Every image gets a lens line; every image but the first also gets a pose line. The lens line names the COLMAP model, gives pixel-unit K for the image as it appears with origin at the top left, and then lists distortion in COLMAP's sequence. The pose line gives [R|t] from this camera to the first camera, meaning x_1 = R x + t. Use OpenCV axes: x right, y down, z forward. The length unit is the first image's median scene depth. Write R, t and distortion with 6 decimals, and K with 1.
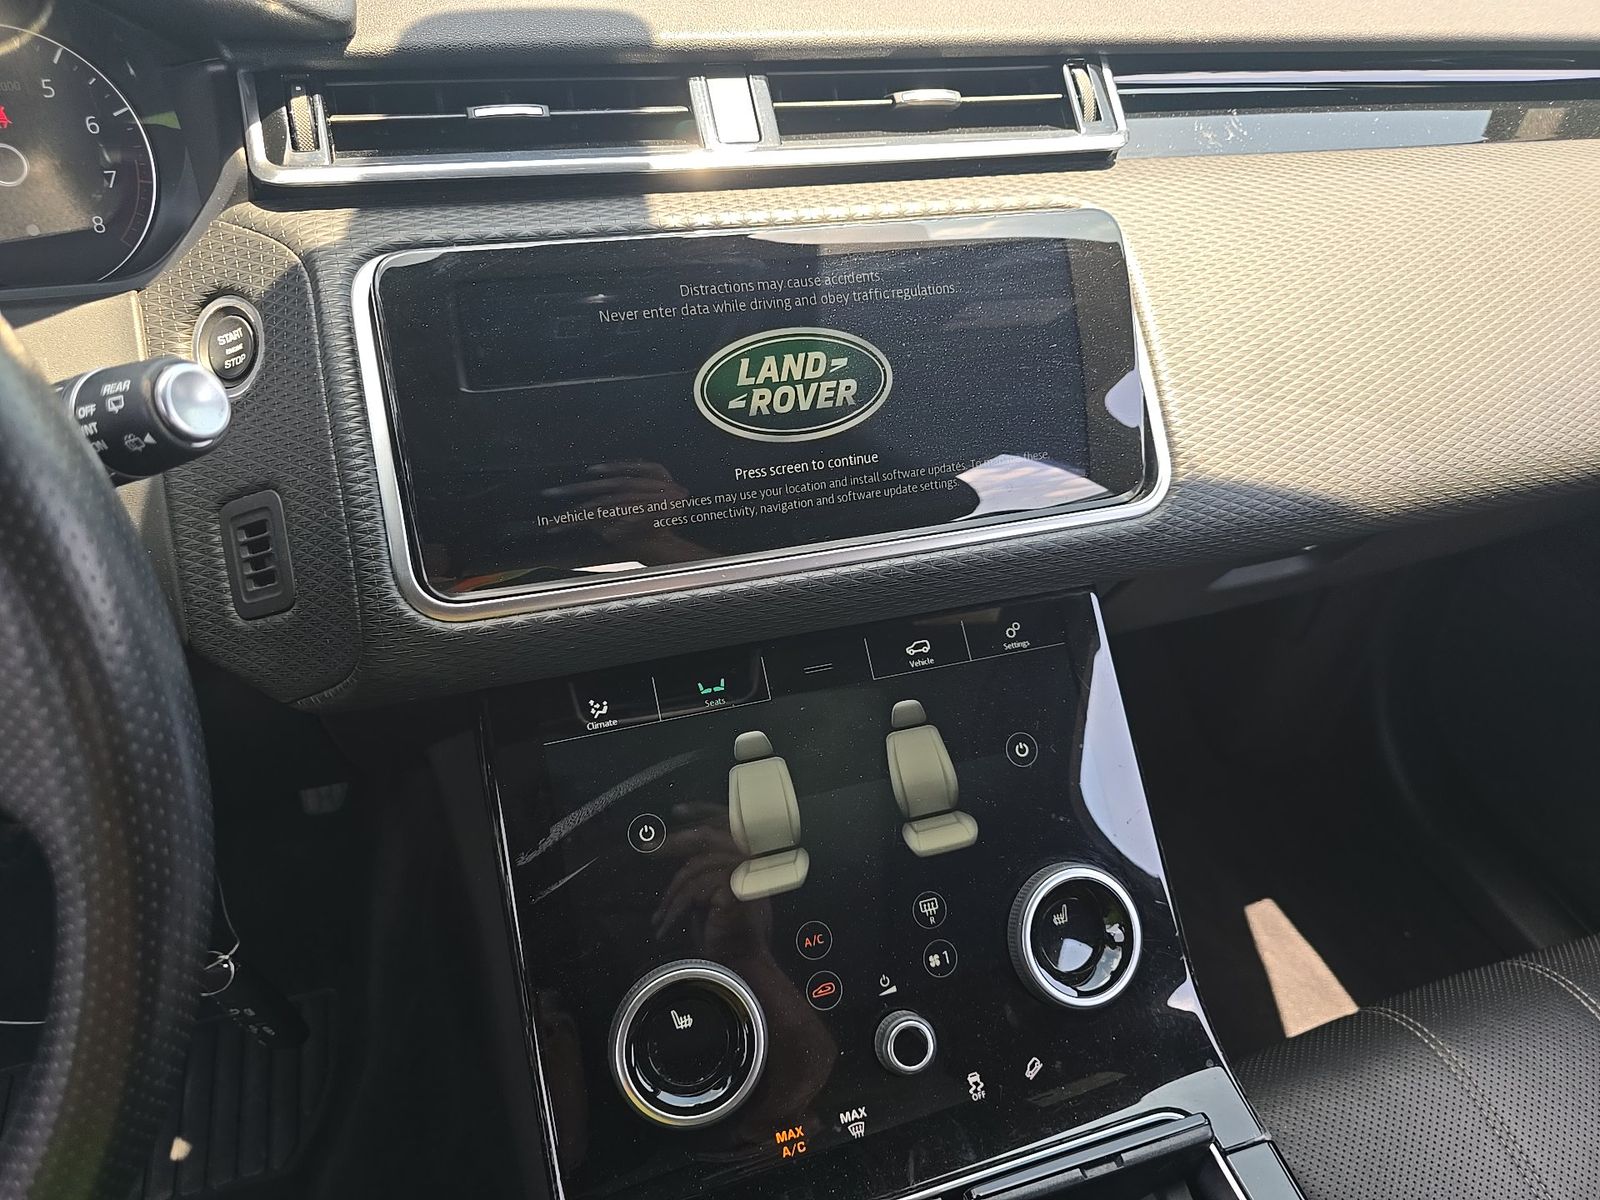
lens RADIAL K [[1082.2, 0, 807.5], [0, 1082.2, 593.2], [0, 0, 1]] dist [0.036807, -0.035677]
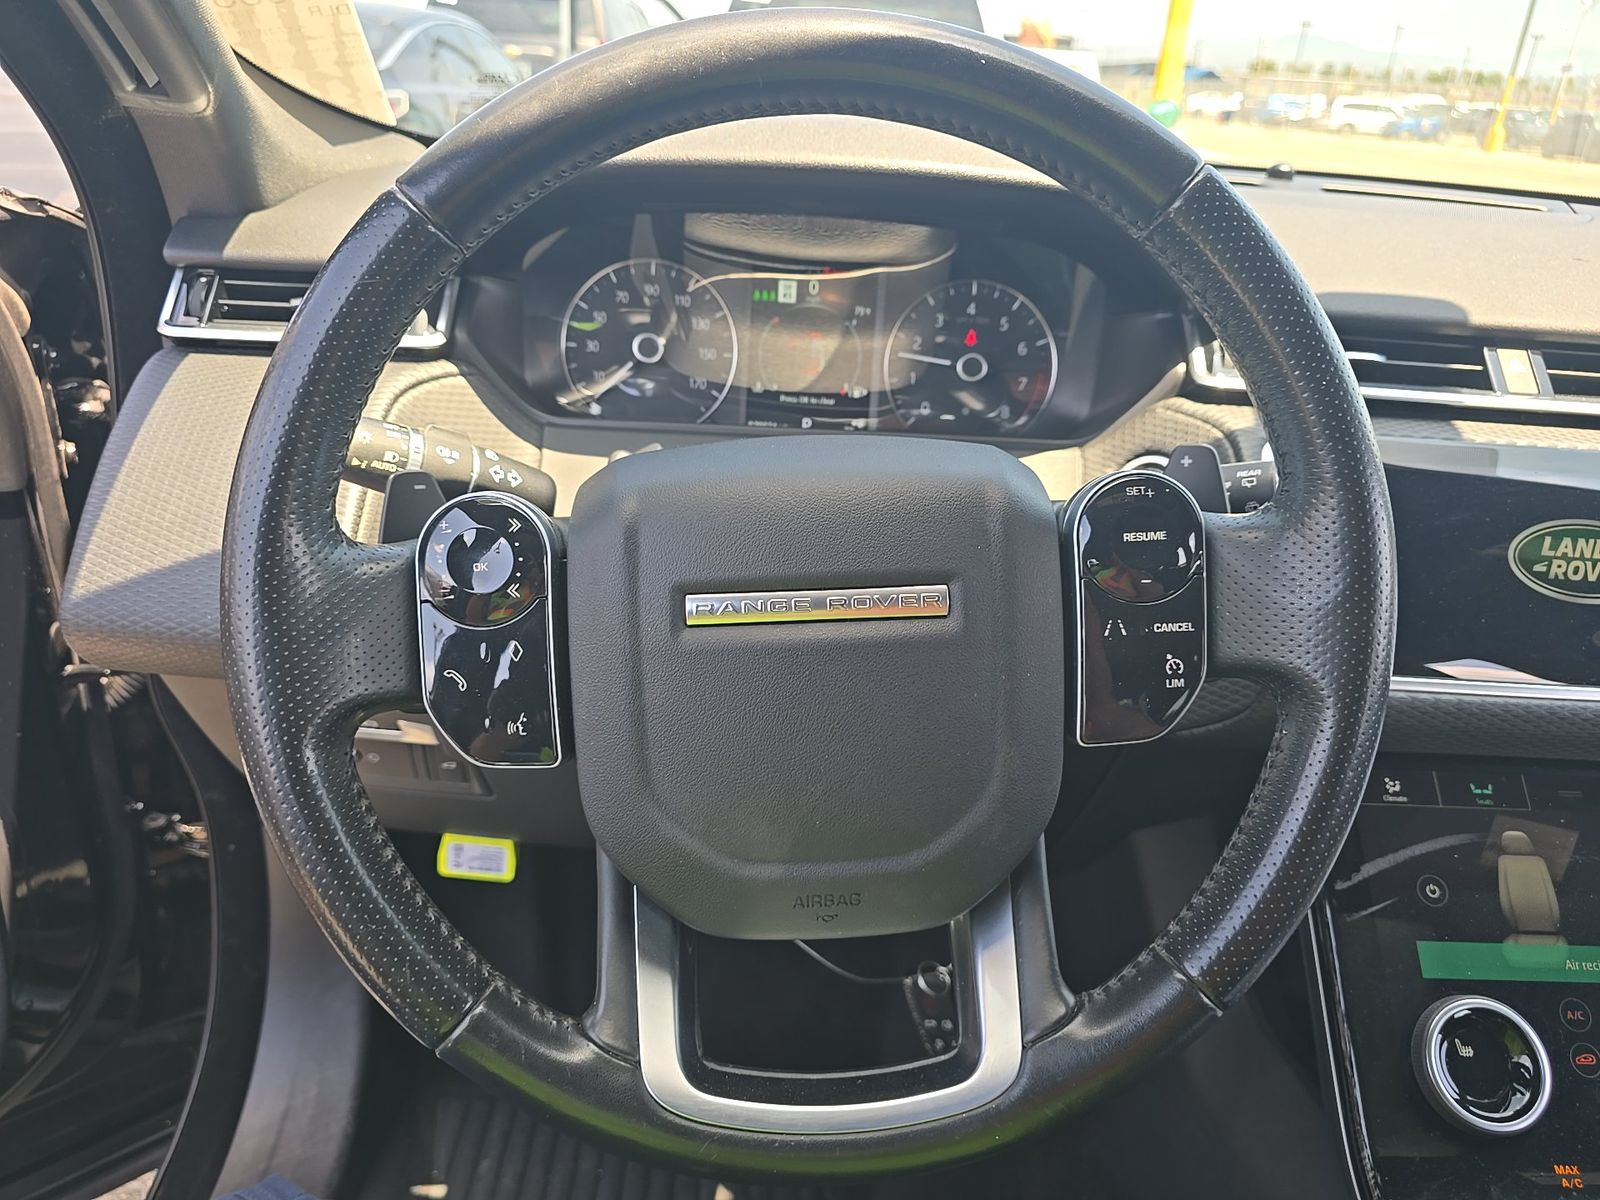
lens RADIAL K [[1103.0, 0, 800.0], [0, 1103.0, 600.0], [0, 0, 1]] dist [-0.009462, -0.003274]
pose [[0.955304, 0.132488, -0.264275, -0.560290], [-0.196637, 0.952291, -0.233399, 0.345899], [0.220744, 0.274933, 0.935780, -0.428670]]
